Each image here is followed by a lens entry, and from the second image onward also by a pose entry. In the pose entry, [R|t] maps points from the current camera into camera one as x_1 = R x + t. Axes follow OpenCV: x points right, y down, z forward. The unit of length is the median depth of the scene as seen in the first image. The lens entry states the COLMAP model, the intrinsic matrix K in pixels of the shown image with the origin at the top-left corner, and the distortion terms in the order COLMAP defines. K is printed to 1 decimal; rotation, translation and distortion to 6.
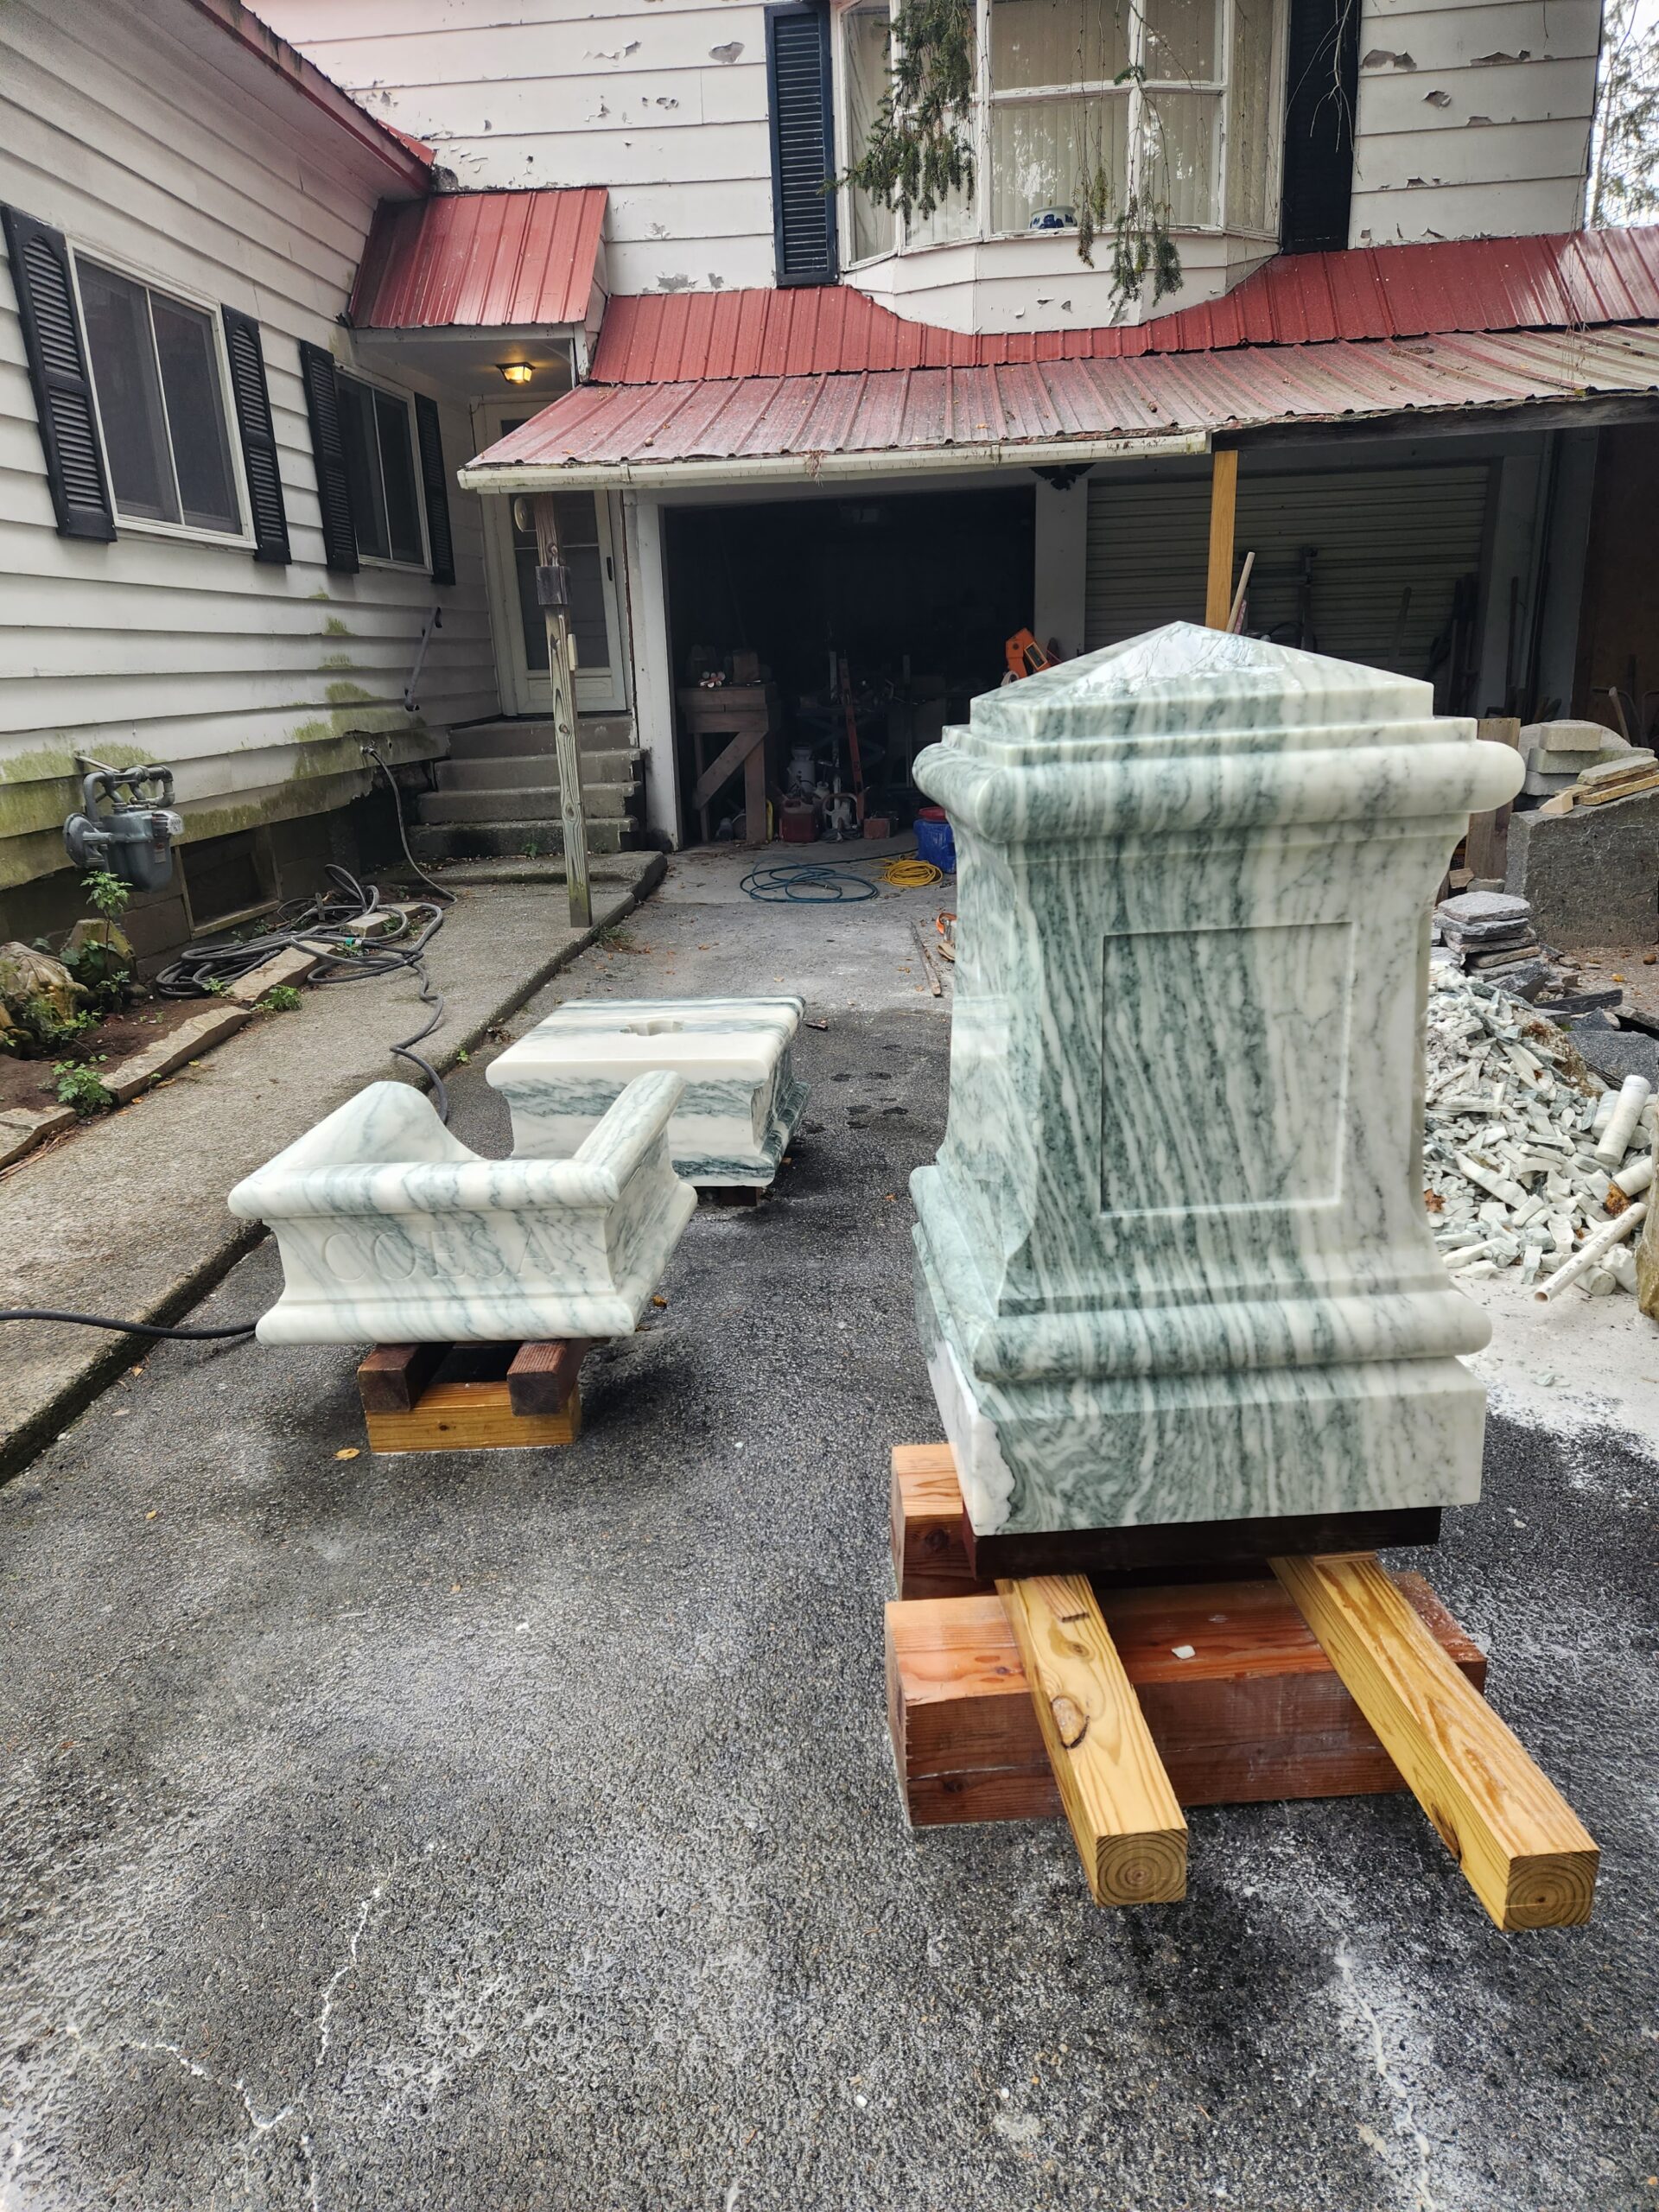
lens RADIAL K [[1494.1, 0, 828.9], [0, 1494.1, 1118.9], [0, 0, 1]] dist [0.063616, -0.054814]
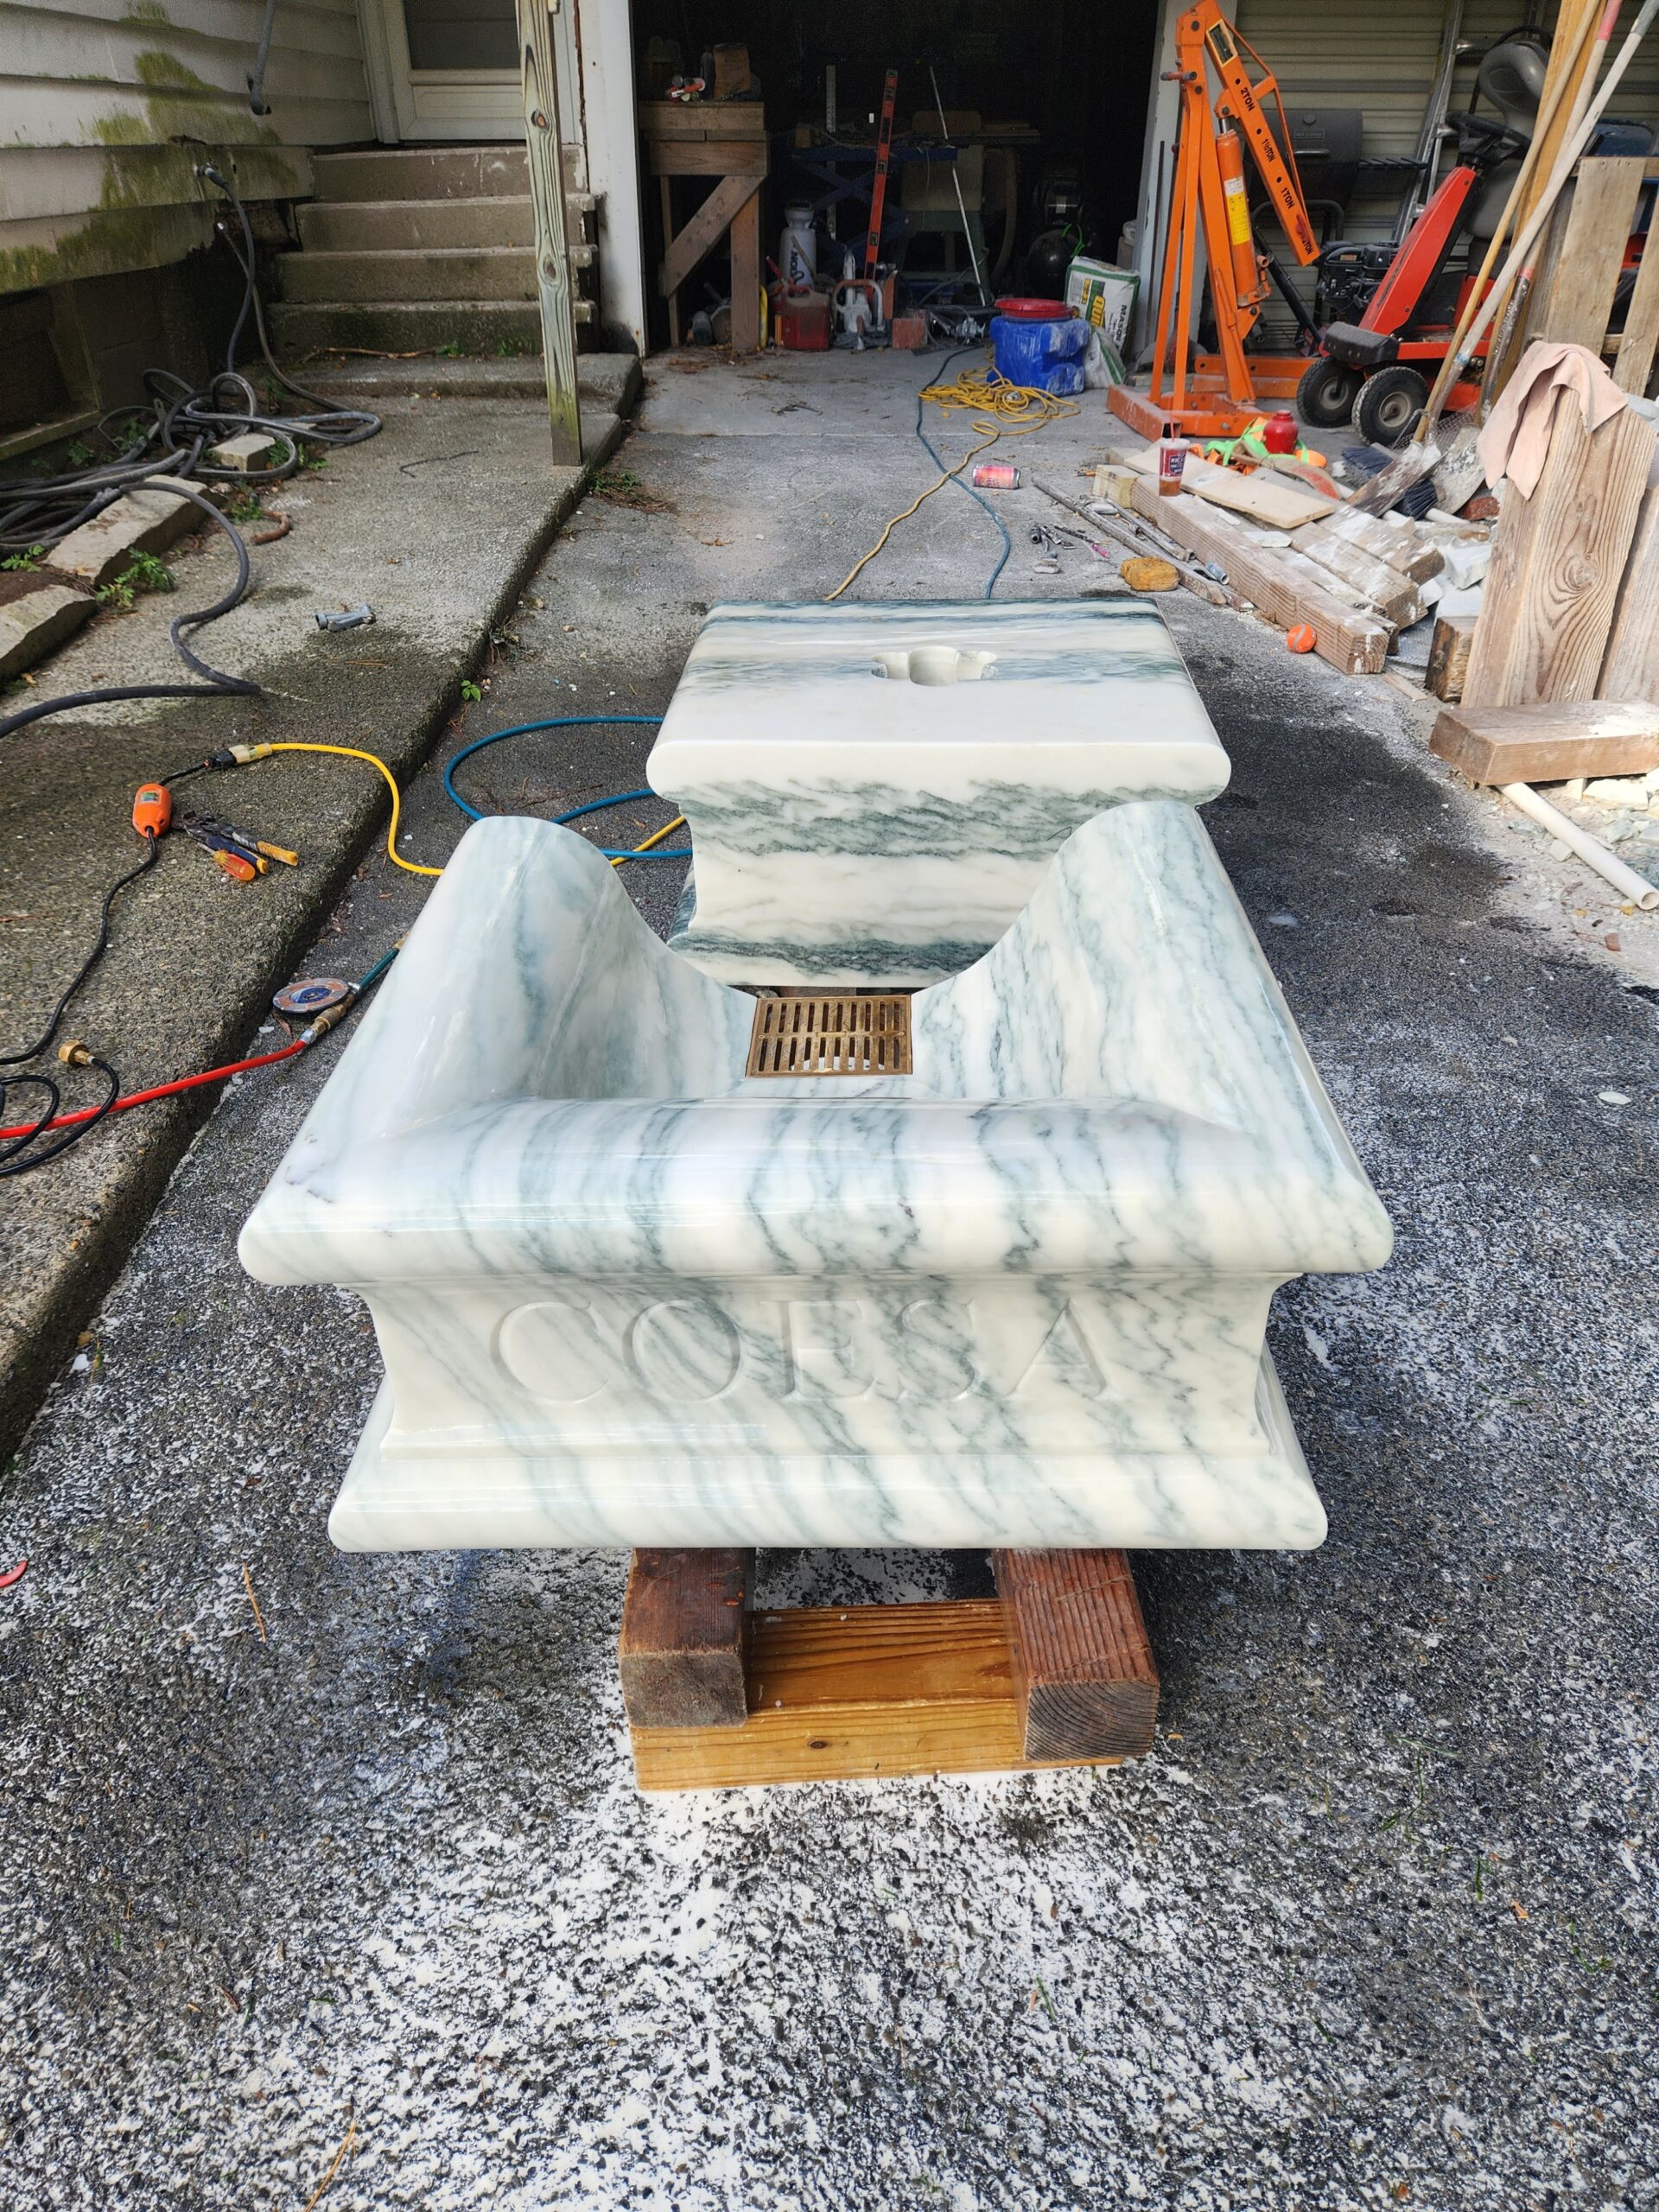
lens RADIAL K [[1494.1, 0, 813.1], [0, 1494.1, 1112.3], [0, 0, 1]] dist [0.063616, -0.054814]
pose [[0.996529, -0.011175, 0.082494, -0.129152], [-0.011091, 0.964292, 0.264609, -0.031360], [-0.082505, -0.264605, 0.960821, 0.289688]]
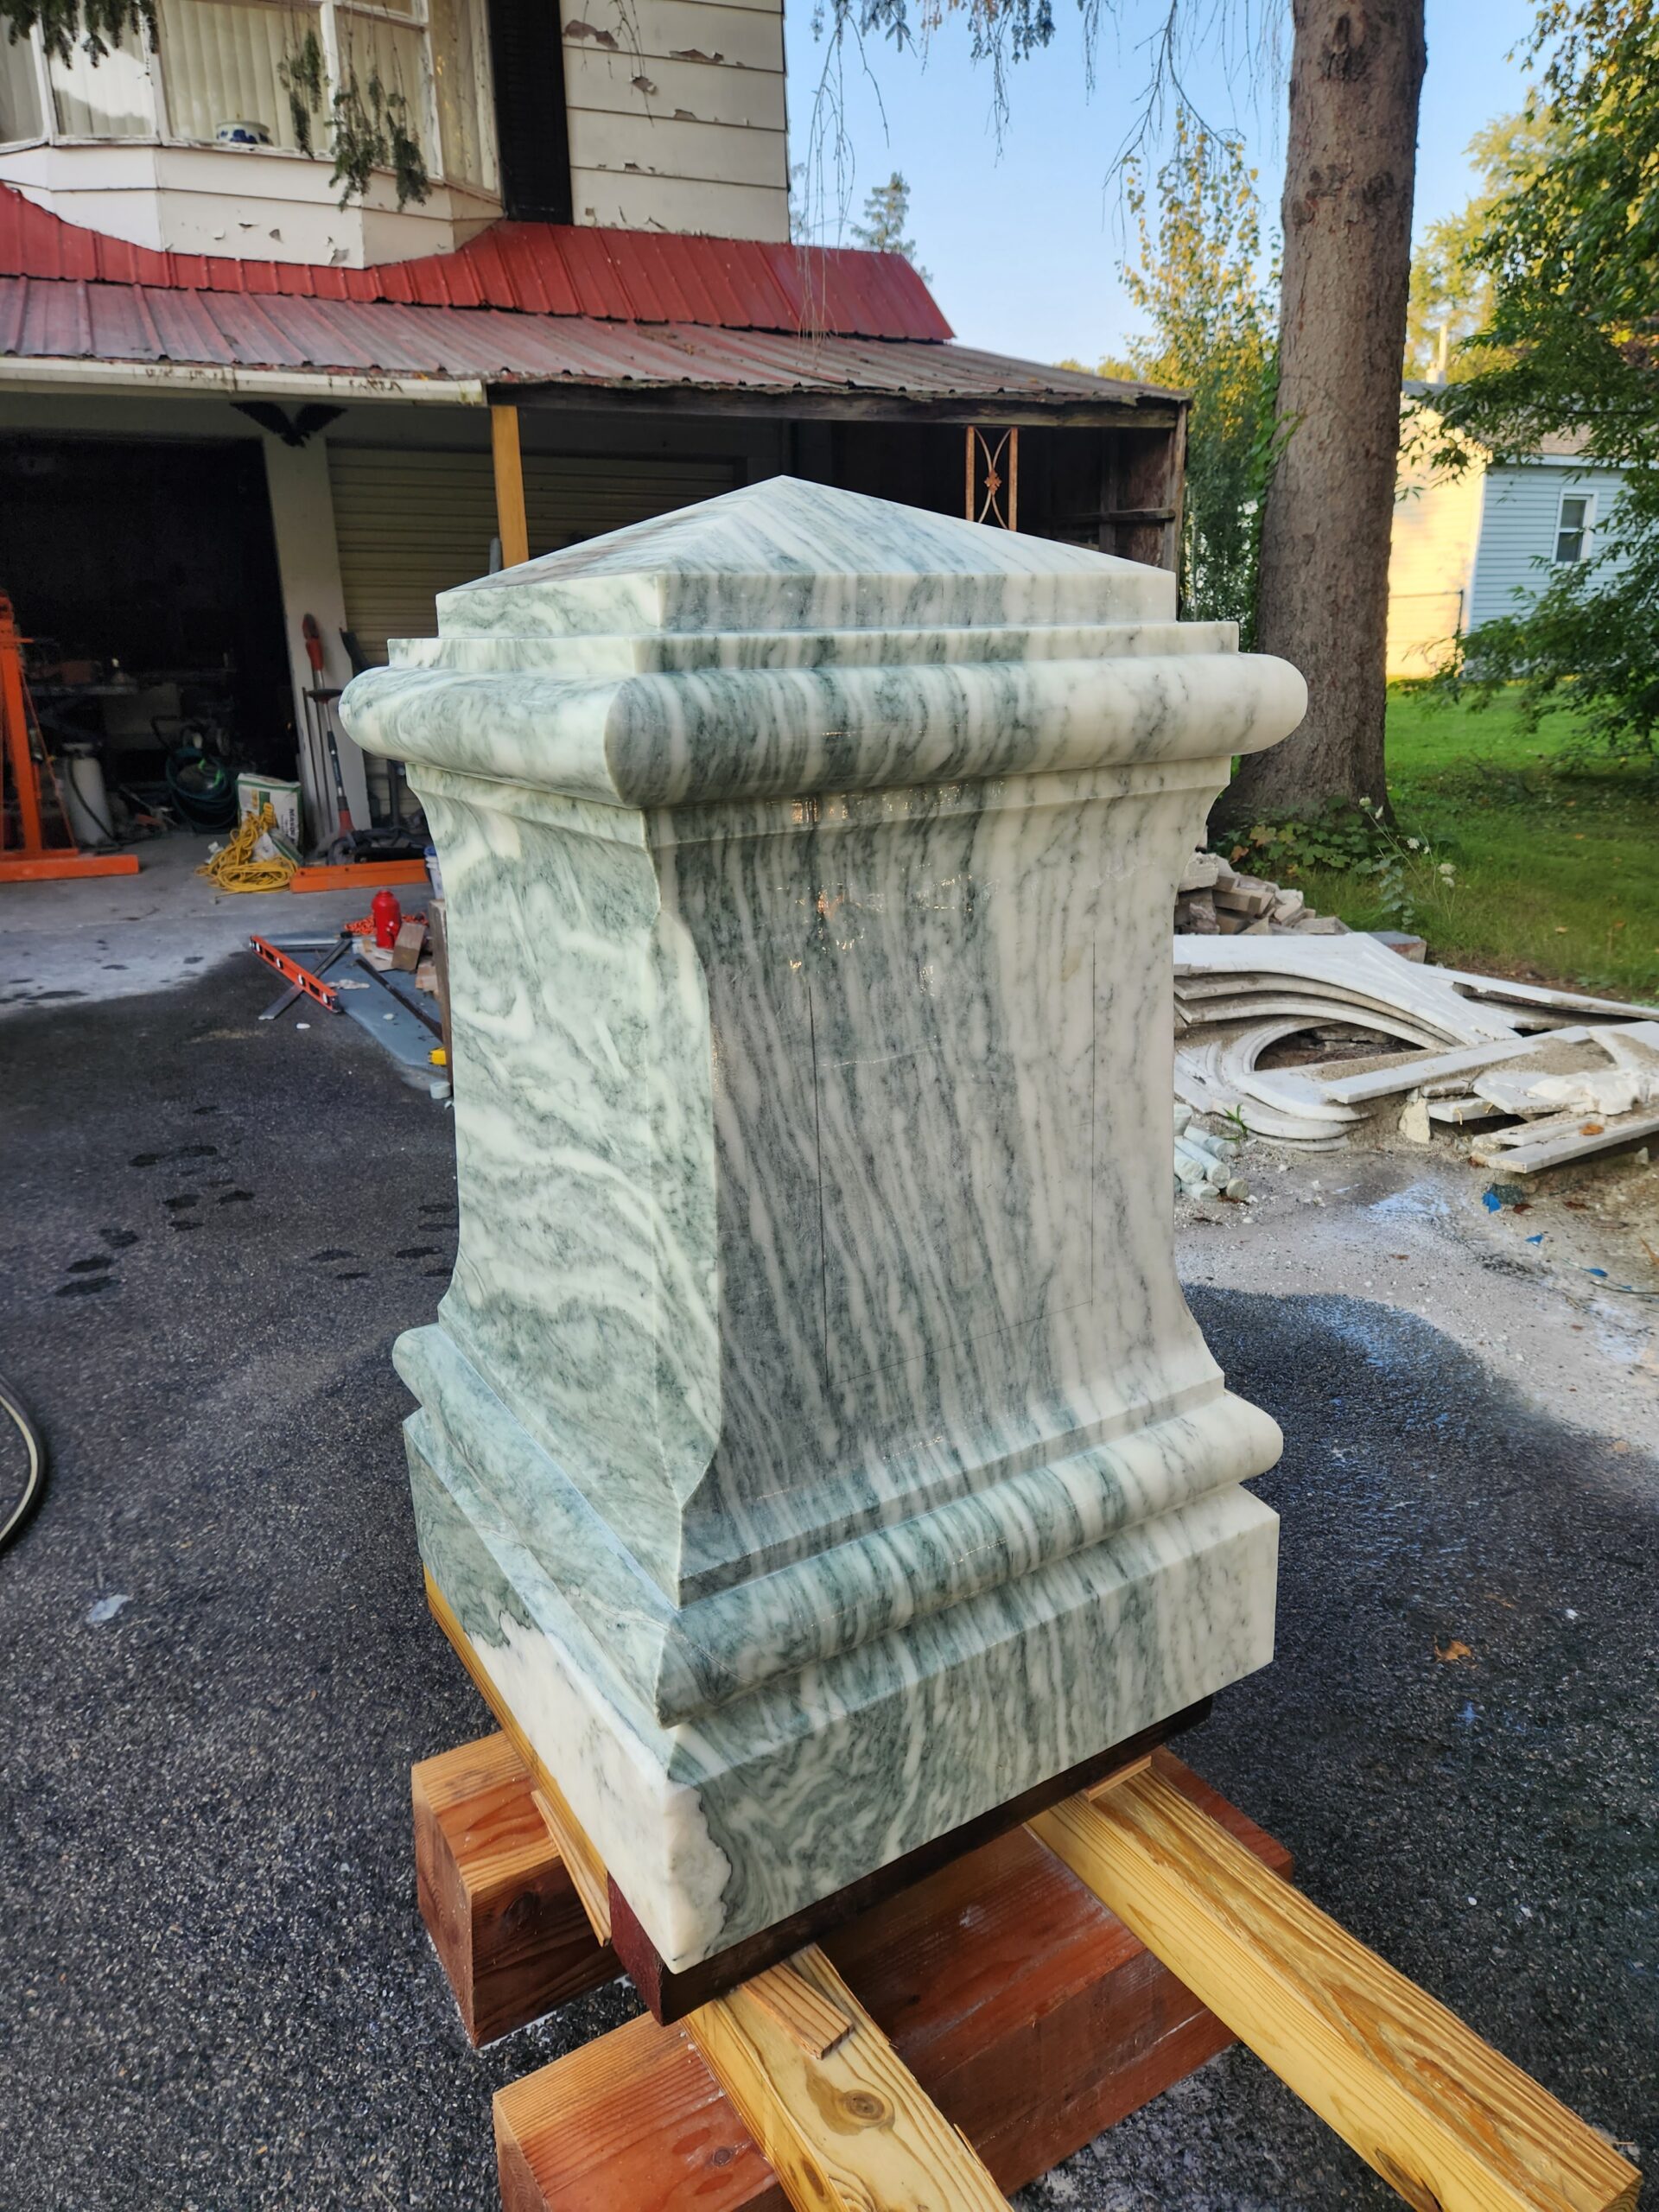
lens RADIAL K [[1494.1, 0, 855.4], [0, 1494.1, 1094.0], [0, 0, 1]] dist [0.063616, -0.054814]
pose [[0.876048, -0.115397, 0.468213, -0.022937], [0.123828, 0.992220, 0.012858, -0.019253], [-0.466055, 0.046713, 0.883522, 0.120053]]
